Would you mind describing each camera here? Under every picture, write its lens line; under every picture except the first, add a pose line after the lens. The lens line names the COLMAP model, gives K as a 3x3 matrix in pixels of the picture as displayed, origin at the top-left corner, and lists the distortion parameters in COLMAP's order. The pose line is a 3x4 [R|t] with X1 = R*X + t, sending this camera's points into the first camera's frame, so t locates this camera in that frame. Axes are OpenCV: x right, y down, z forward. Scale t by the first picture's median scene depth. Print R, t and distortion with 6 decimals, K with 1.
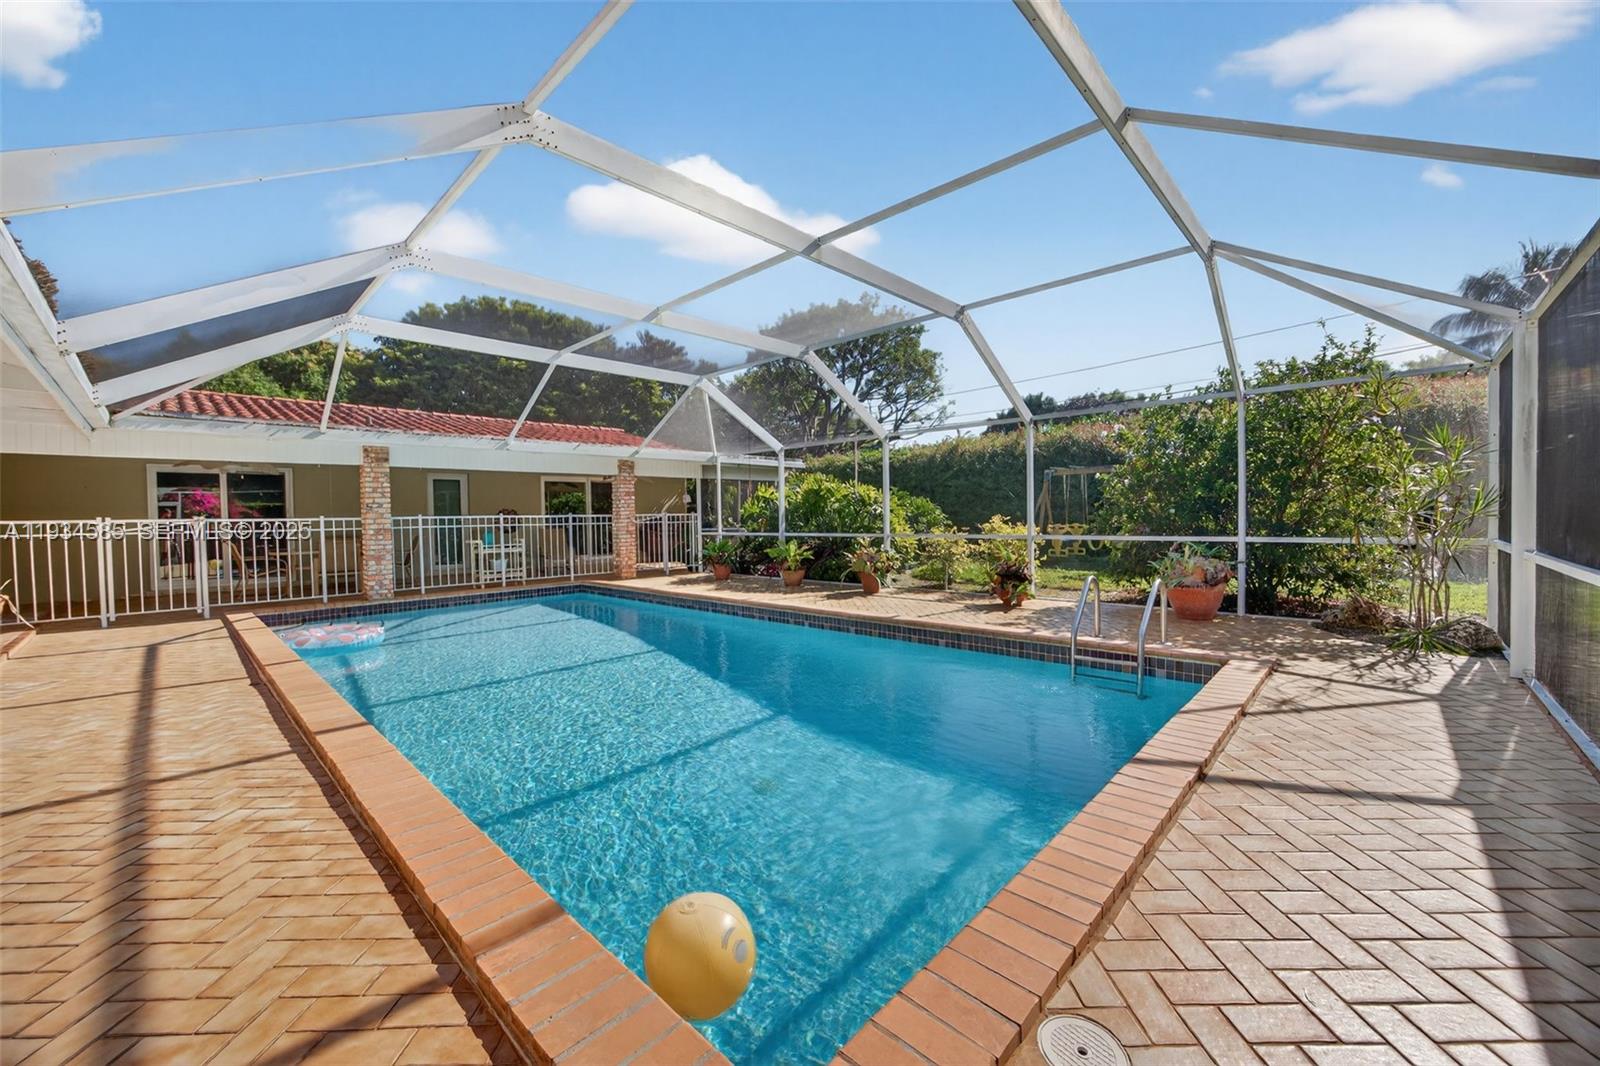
lens RADIAL K [[615.3, 0, 808.2], [0, 615.3, 530.9], [0, 0, 1]] dist [-0.029480, 0.009867]
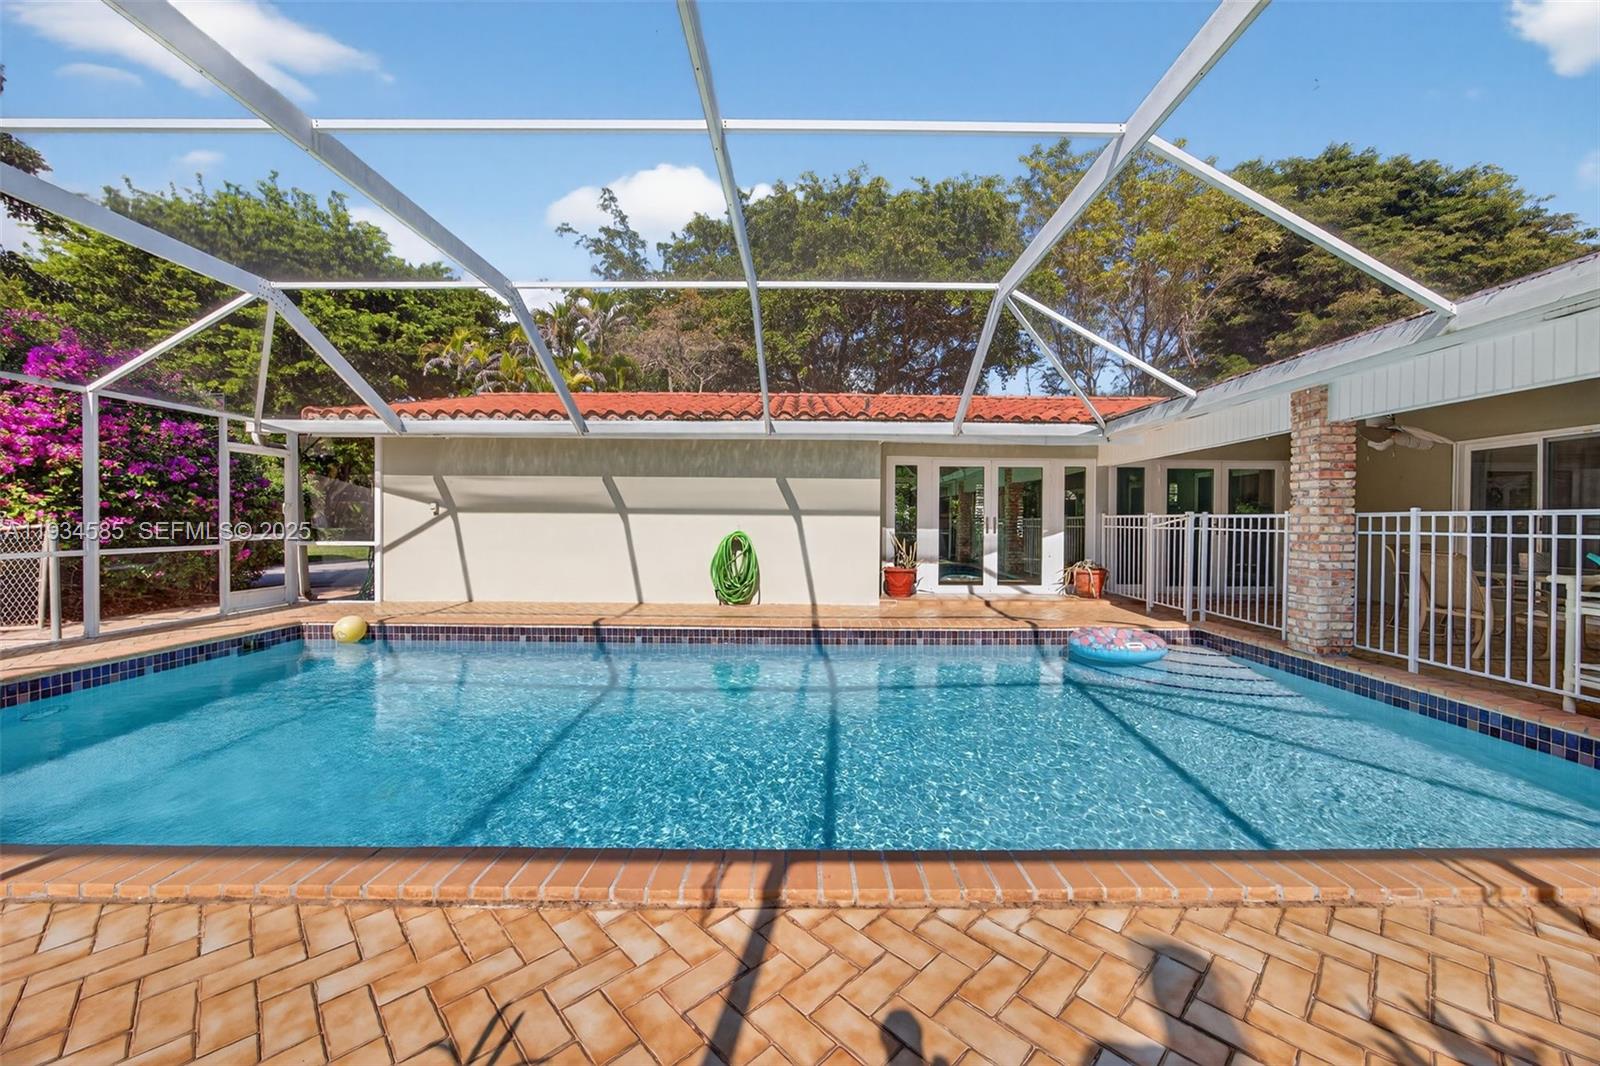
lens RADIAL K [[615.3, 0, 808.2], [0, 615.3, 530.9], [0, 0, 1]] dist [-0.029480, 0.009867]
pose [[-0.723614, 0.025822, -0.689722, 0.035615], [-0.009507, 0.998832, 0.047369, -0.022138], [0.690140, 0.040834, -0.722523, 0.846999]]
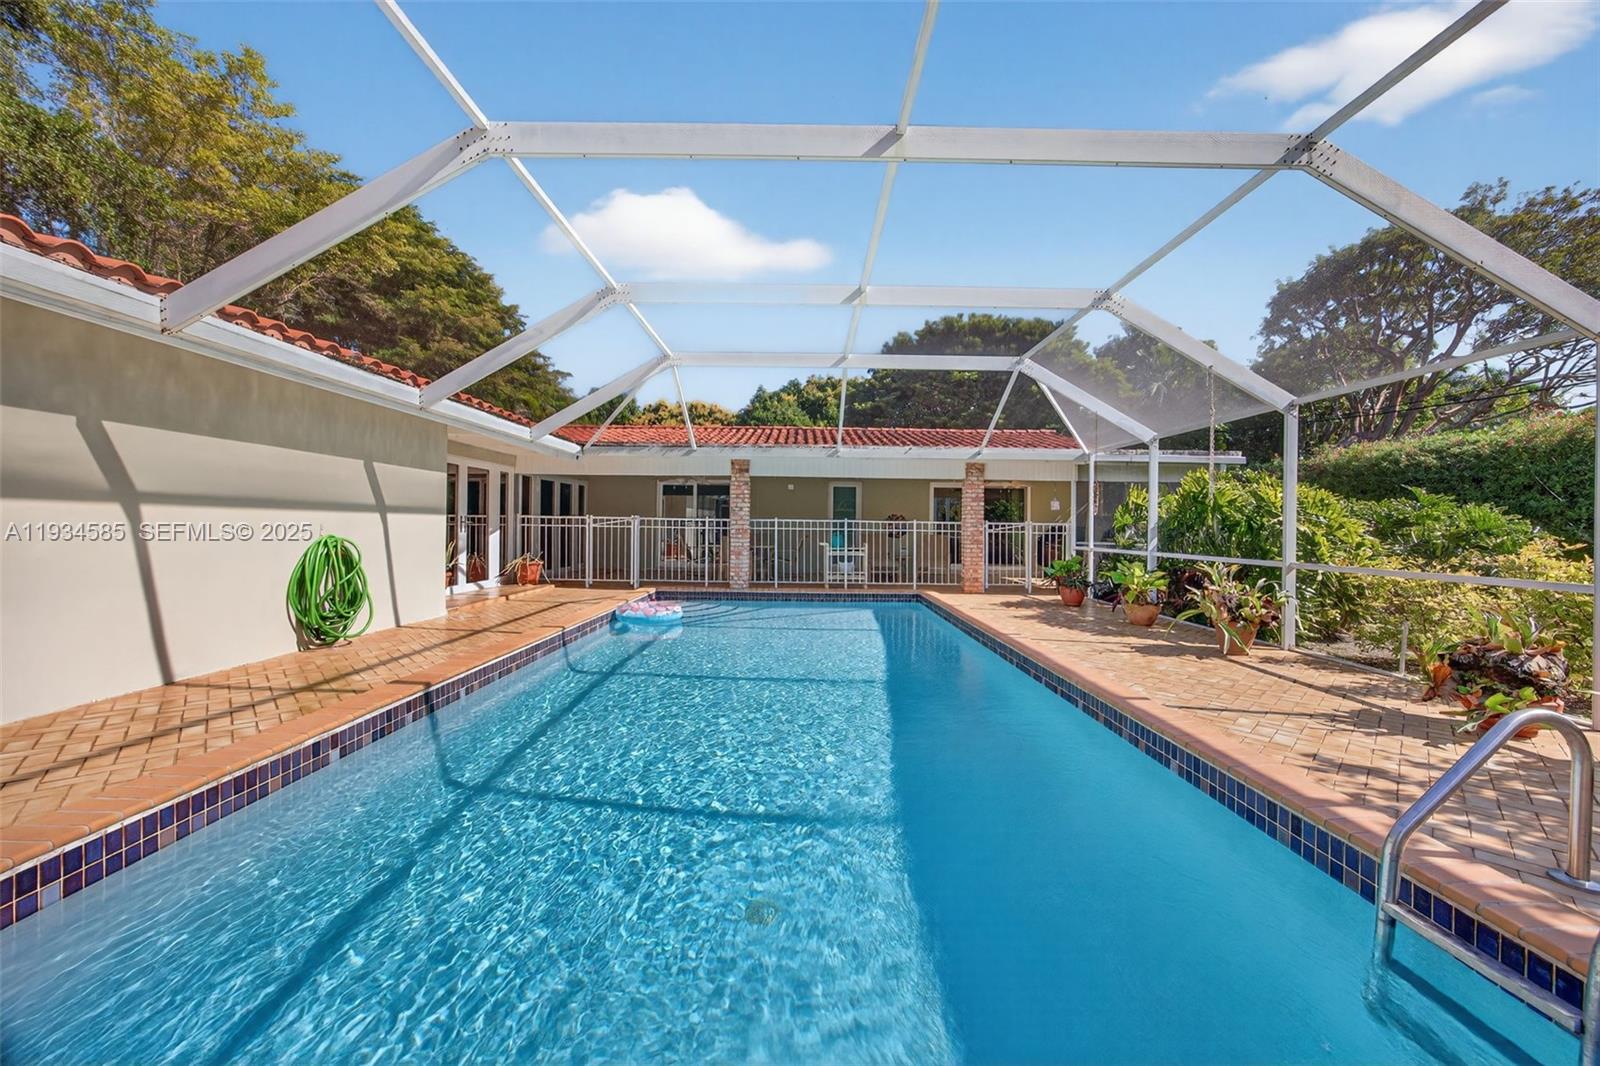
lens RADIAL K [[615.3, 0, 808.2], [0, 615.3, 530.9], [0, 0, 1]] dist [-0.029480, 0.009867]
pose [[0.694092, 0.033593, -0.719102, 0.194576], [-0.043421, 0.999046, 0.004760, -0.008217], [0.718576, 0.027921, 0.694888, 0.202861]]
